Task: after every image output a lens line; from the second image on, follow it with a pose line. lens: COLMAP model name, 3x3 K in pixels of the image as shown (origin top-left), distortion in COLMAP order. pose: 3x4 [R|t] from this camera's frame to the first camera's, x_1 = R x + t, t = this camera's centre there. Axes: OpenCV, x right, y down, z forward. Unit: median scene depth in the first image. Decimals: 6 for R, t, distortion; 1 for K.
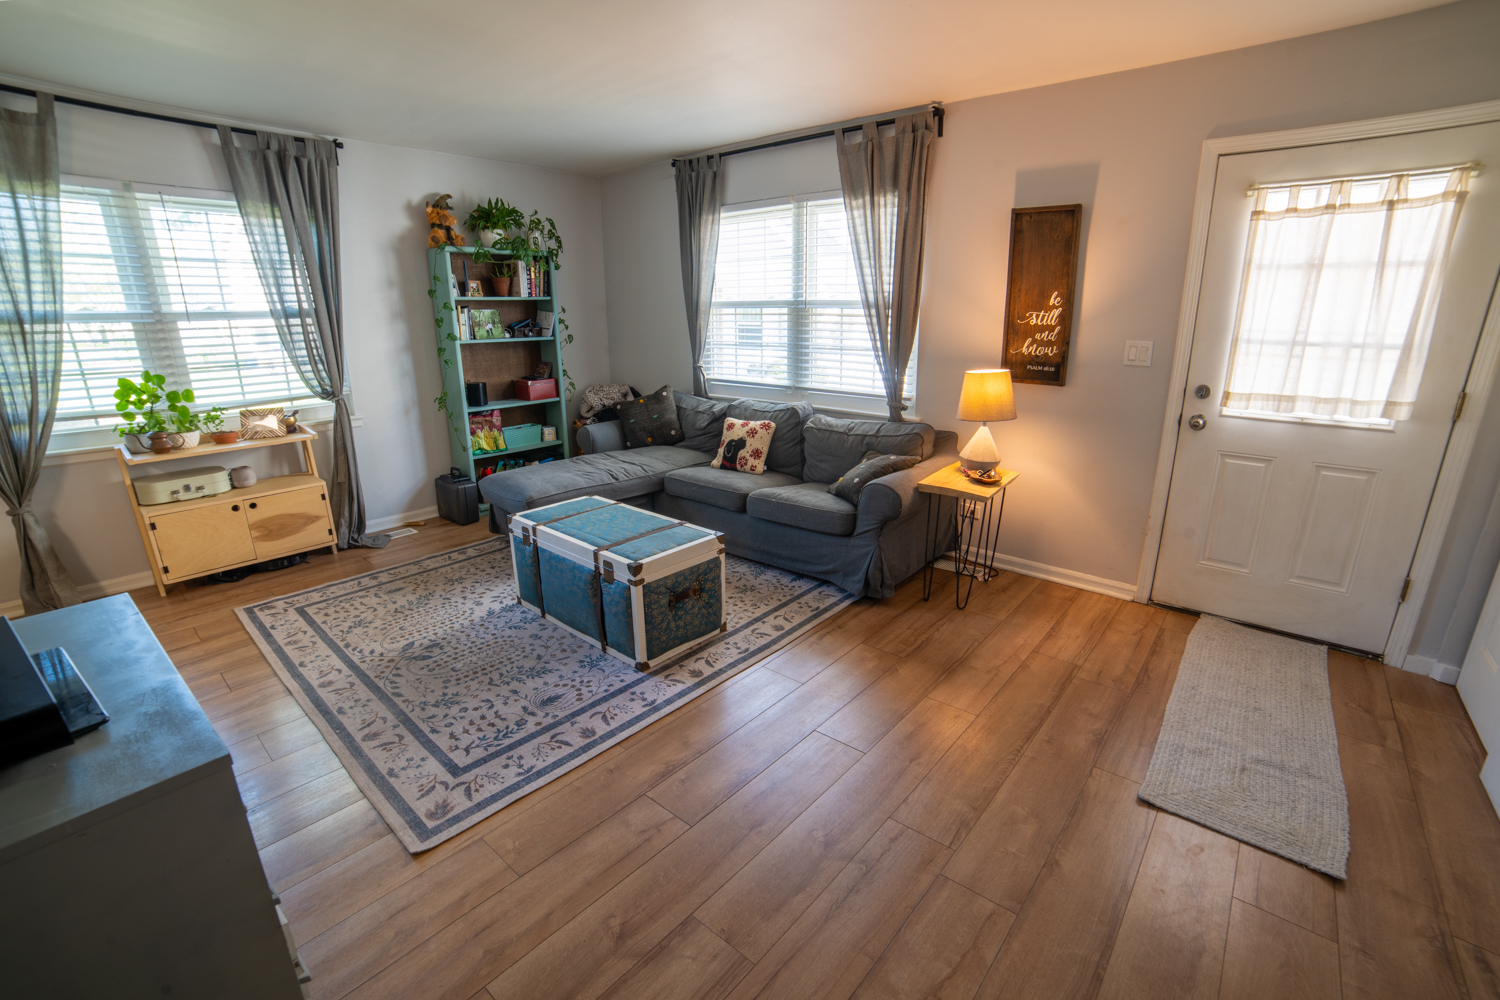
lens RADIAL K [[687.3, 0, 755.3], [0, 687.3, 502.4], [0, 0, 1]] dist [-0.018167, 0.001497]
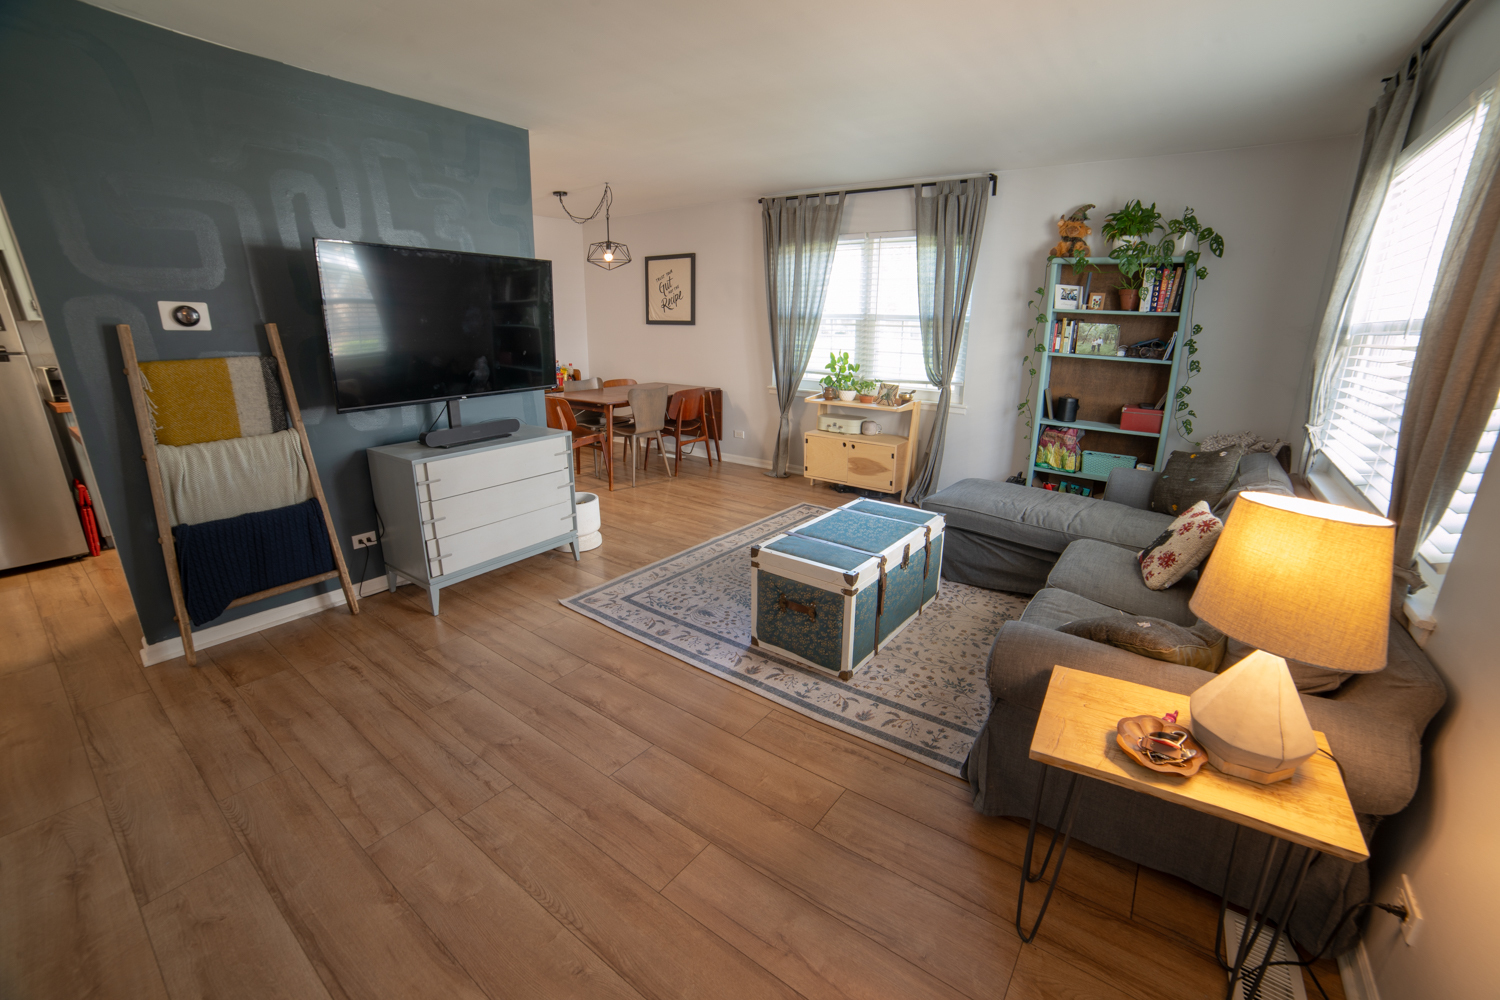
lens RADIAL K [[638.0, 0, 743.6], [0, 638.0, 490.1], [0, 0, 1]] dist [-0.028243, 0.001065]
pose [[0.074780, 0.283478, -0.956059, 0.629970], [-0.296386, 0.921736, 0.250118, -0.198180], [0.952136, 0.264658, 0.152946, 0.642708]]
